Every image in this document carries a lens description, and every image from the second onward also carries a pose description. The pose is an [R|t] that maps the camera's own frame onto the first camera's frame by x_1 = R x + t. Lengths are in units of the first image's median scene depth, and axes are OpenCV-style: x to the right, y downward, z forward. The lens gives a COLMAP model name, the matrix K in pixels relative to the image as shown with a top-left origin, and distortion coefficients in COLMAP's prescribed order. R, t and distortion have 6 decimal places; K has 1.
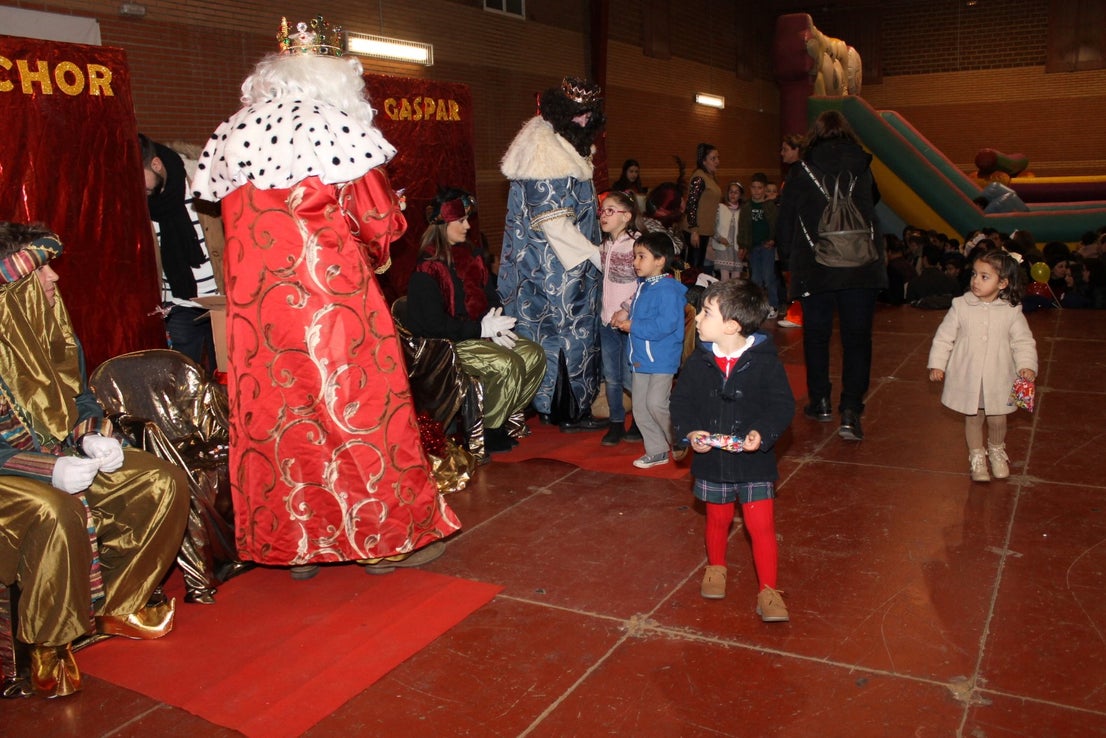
lens RADIAL K [[947.5, 0, 556.9], [0, 947.5, 369.8], [0, 0, 1]] dist [-0.163107, 0.145872]
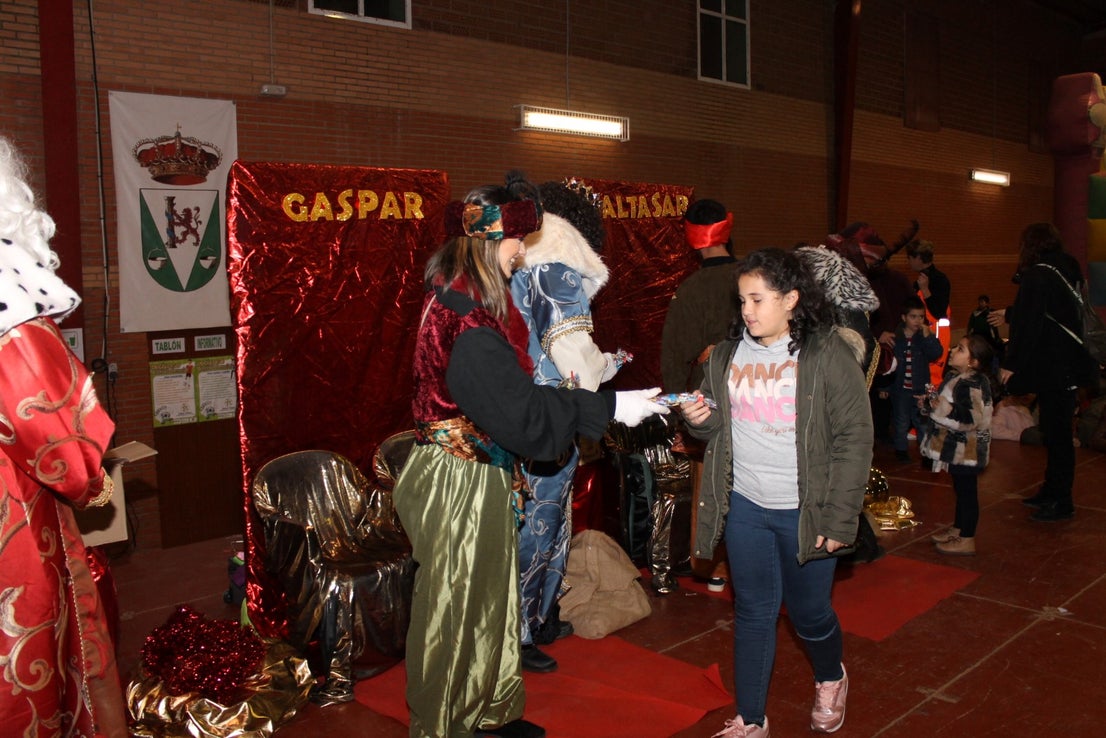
lens RADIAL K [[947.5, 0, 554.3], [0, 947.5, 366.7], [0, 0, 1]] dist [-0.163107, 0.145872]
pose [[0.946880, 0.052614, -0.317253, 0.109561], [-0.077019, 0.994917, -0.064876, -0.046107], [0.312227, 0.085865, 0.946119, 0.140095]]
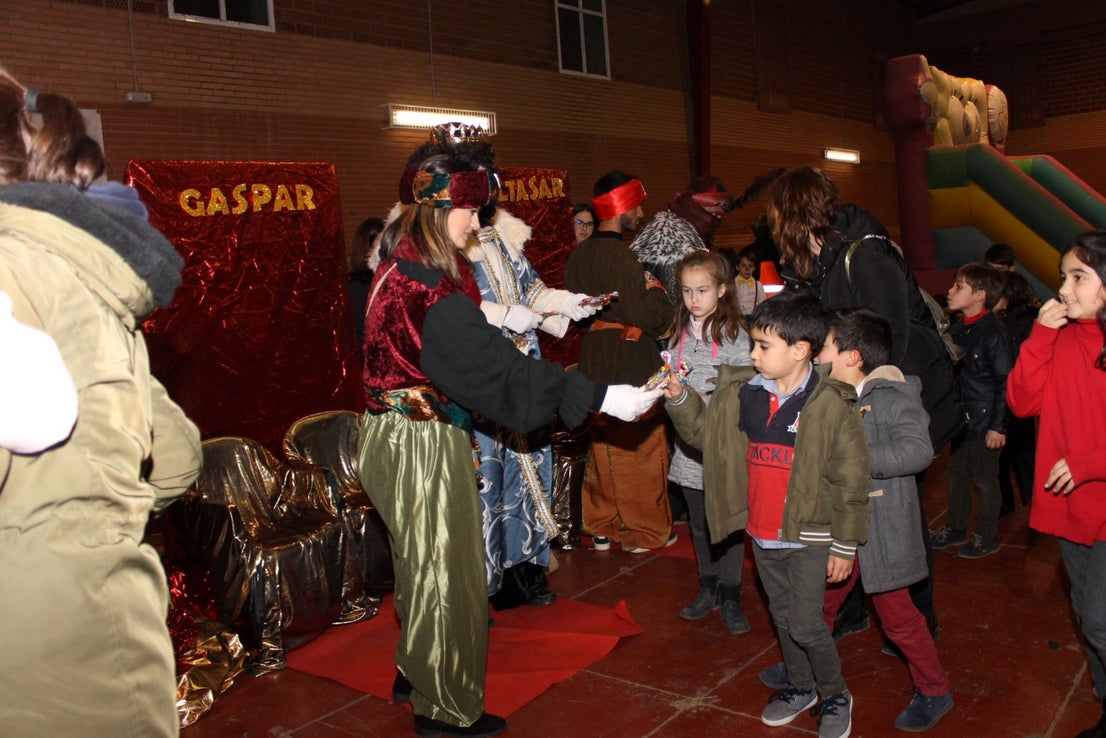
lens RADIAL K [[947.5, 0, 552.8], [0, 947.5, 369.6], [0, 0, 1]] dist [-0.163107, 0.145872]
pose [[0.981150, -0.013142, -0.192798, 0.108691], [0.000416, 0.997826, -0.065899, -0.034433], [0.193245, 0.064576, 0.979023, 0.119719]]
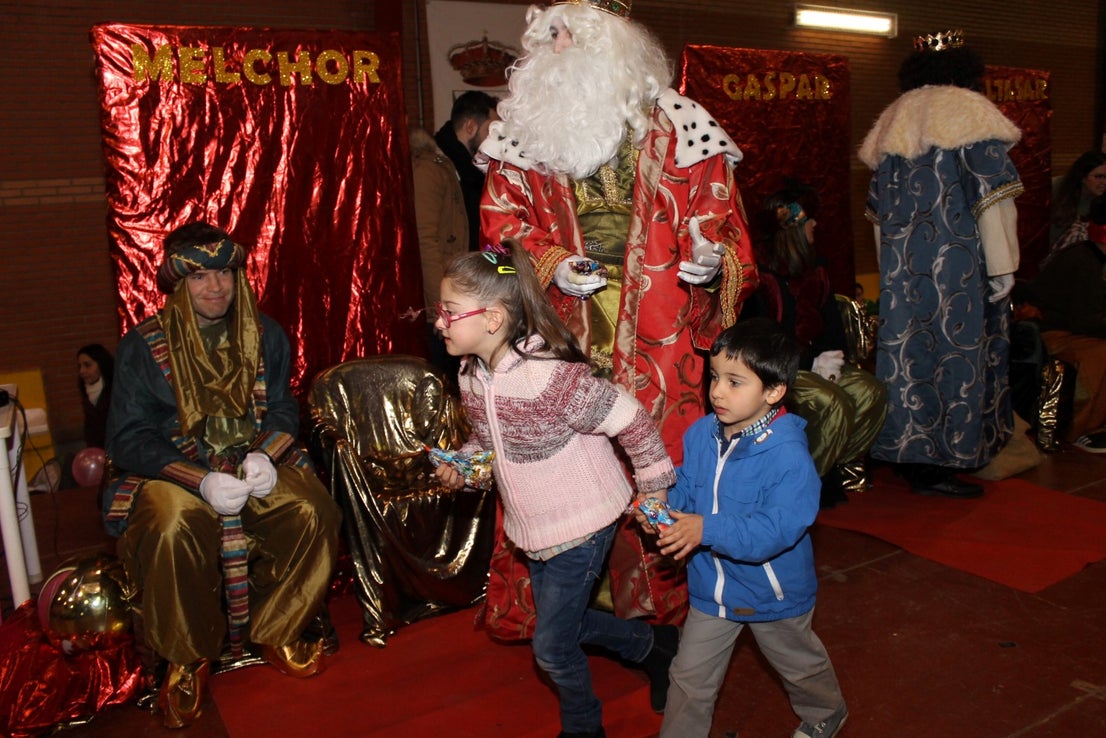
lens RADIAL K [[947.5, 0, 550.1], [0, 947.5, 365.0], [0, 0, 1]] dist [-0.163107, 0.145872]
pose [[0.865083, 0.098775, -0.491807, 0.048067], [-0.090564, 0.995065, 0.040549, -0.018725], [0.493385, 0.009462, 0.869759, 0.073202]]
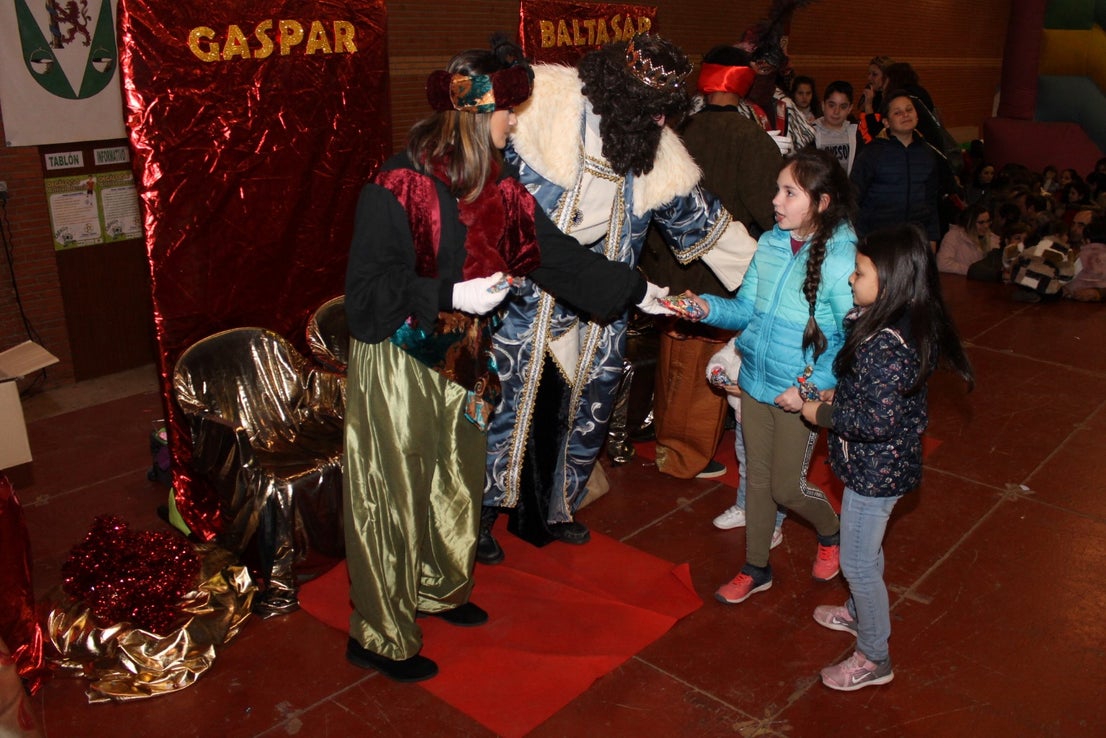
lens RADIAL K [[947.5, 0, 554.3], [0, 947.5, 368.2], [0, 0, 1]] dist [-0.163107, 0.145872]
pose [[0.969084, 0.119533, -0.215842, 0.087449], [-0.086728, 0.984012, 0.155556, -0.071311], [0.230985, -0.132027, 0.963958, 0.166566]]
